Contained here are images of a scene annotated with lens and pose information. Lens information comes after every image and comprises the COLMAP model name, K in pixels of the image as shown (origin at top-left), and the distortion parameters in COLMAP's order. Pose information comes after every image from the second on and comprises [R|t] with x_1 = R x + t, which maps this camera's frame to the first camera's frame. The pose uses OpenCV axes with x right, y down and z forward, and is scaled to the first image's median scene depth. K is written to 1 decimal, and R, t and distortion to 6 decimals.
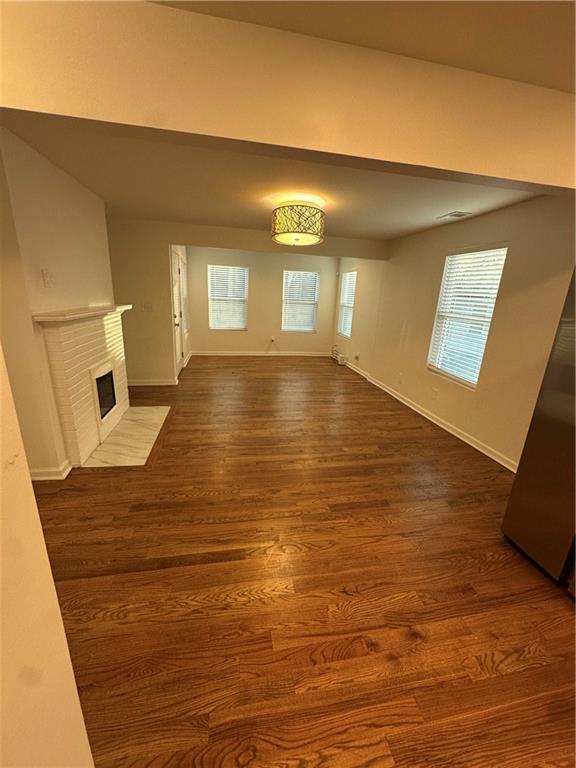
lens RADIAL K [[307.7, 0, 287.6], [0, 307.7, 382.3], [0, 0, 1]] dist [-0.002803, 0.000086]
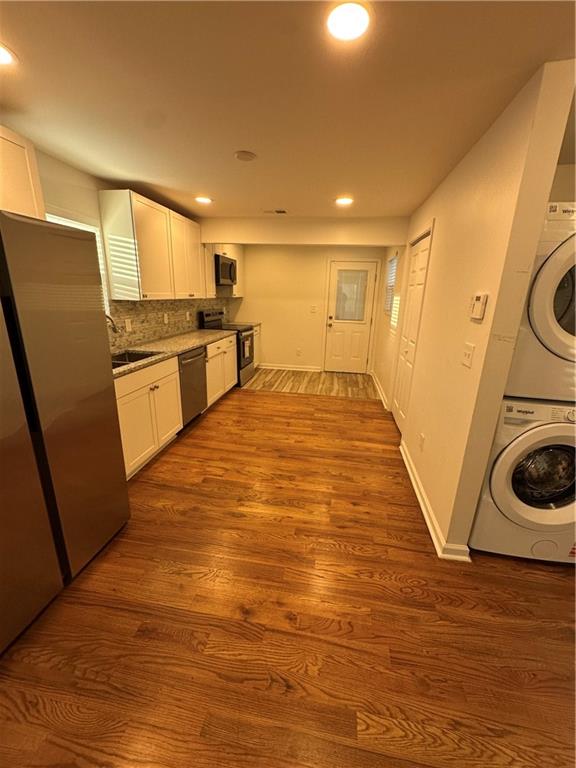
lens RADIAL K [[307.7, 0, 287.6], [0, 307.7, 382.3], [0, 0, 1]] dist [-0.002803, 0.000086]
pose [[-0.935212, -0.166609, 0.312443, 0.043331], [0.029672, 0.842406, 0.538025, -0.192986], [-0.352844, 0.512438, -0.782885, 0.674716]]
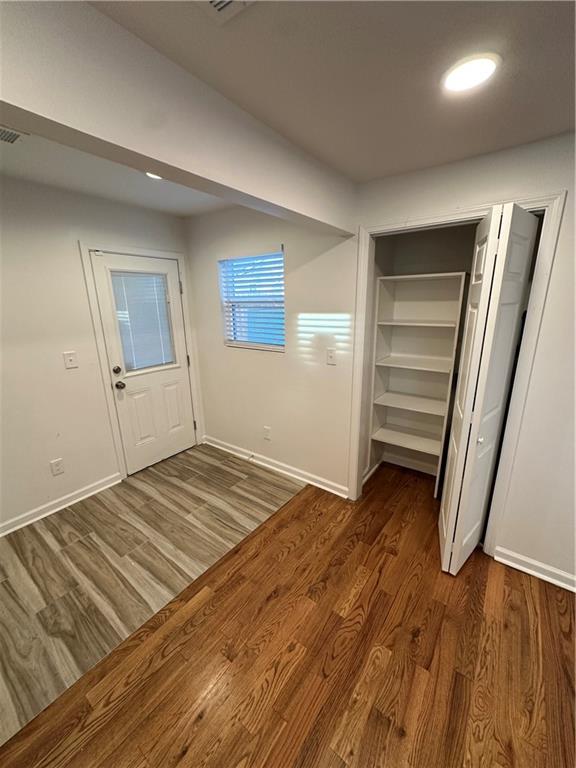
lens RADIAL K [[306.4, 0, 289.1], [0, 306.4, 384.0], [0, 0, 1]] dist [-0.004350, 0.000683]
pose [[-0.736552, 0.142627, -0.661172, 0.705032], [-0.210528, 0.880615, 0.424494, 0.057028], [0.642783, 0.451857, -0.618592, -0.243527]]
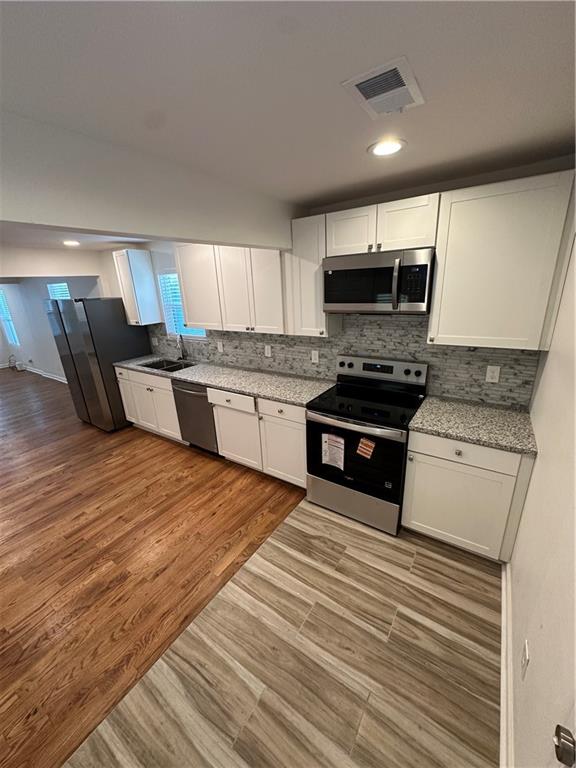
lens RADIAL K [[306.4, 0, 289.1], [0, 306.4, 384.0], [0, 0, 1]] dist [-0.004350, 0.000683]
pose [[0.698791, -0.294645, 0.651825, 0.271105], [0.273188, 0.952083, 0.137499, 0.253118], [-0.661105, 0.081987, 0.745800, -1.198582]]
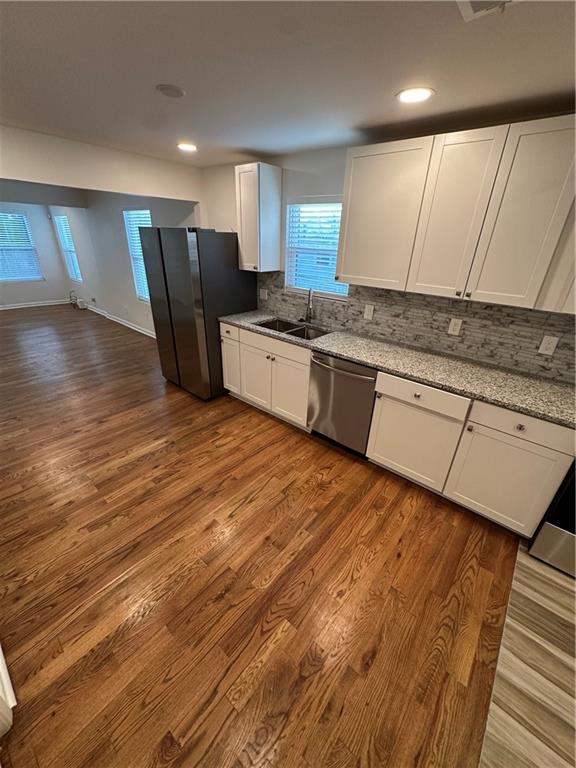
lens RADIAL K [[306.4, 0, 289.1], [0, 306.4, 384.0], [0, 0, 1]] dist [-0.004350, 0.000683]
pose [[0.779603, -0.285896, 0.557209, 0.158381], [0.176216, 0.953914, 0.242892, 0.142725], [-0.600972, -0.091170, 0.794054, -0.704538]]
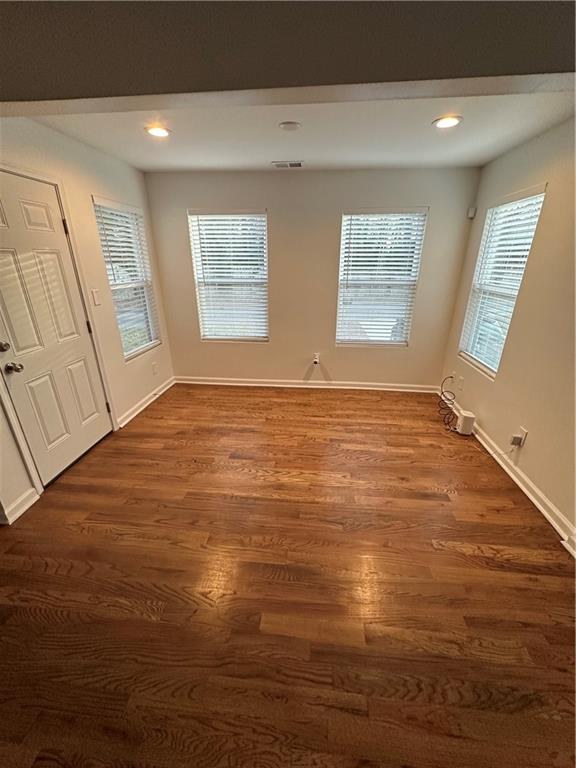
lens RADIAL K [[307.7, 0, 287.6], [0, 307.7, 382.3], [0, 0, 1]] dist [-0.002803, 0.000086]
pose [[0.956599, 0.061841, -0.284769, 0.137358], [-0.035944, 0.994801, 0.095288, -0.373731], [0.289181, -0.080917, 0.953848, 1.247272]]
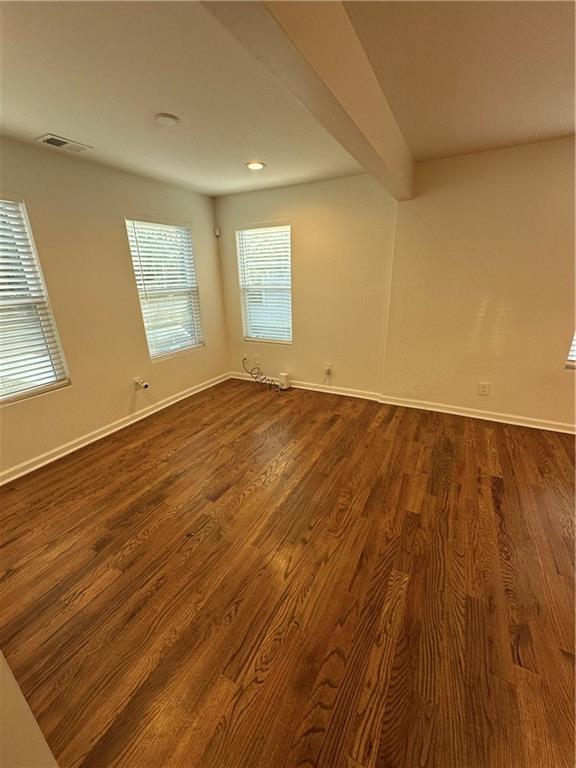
lens RADIAL K [[310.0, 0, 290.1], [0, 310.0, 380.4], [0, 0, 1]] dist [-0.002112, -0.000089]
pose [[0.625828, -0.314910, 0.713562, -0.575006], [0.268903, 0.945892, 0.181602, -0.419609], [-0.732141, 0.078228, 0.676646, 1.379114]]
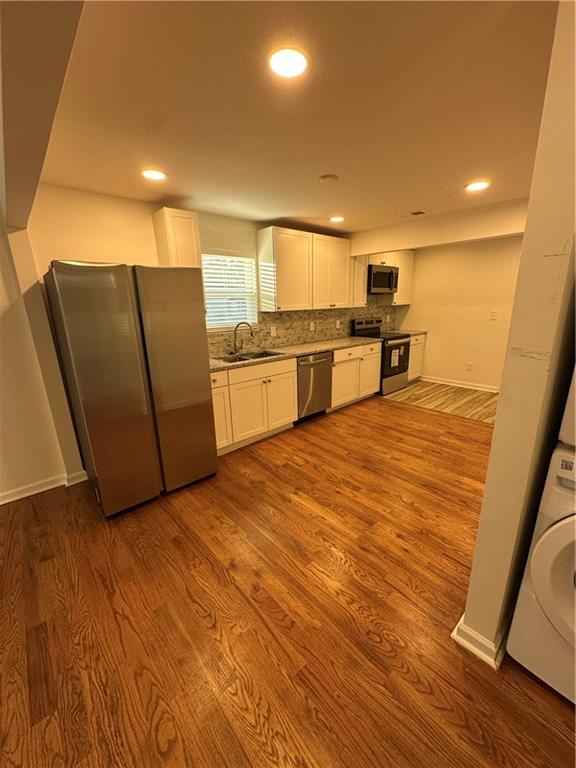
lens RADIAL K [[306.4, 0, 289.1], [0, 306.4, 384.0], [0, 0, 1]] dist [-0.004350, 0.000683]
pose [[-0.512384, -0.256961, 0.819411, -0.271968], [0.243463, 0.871566, 0.425556, -0.153975], [-0.823522, 0.417545, -0.384016, 0.483744]]
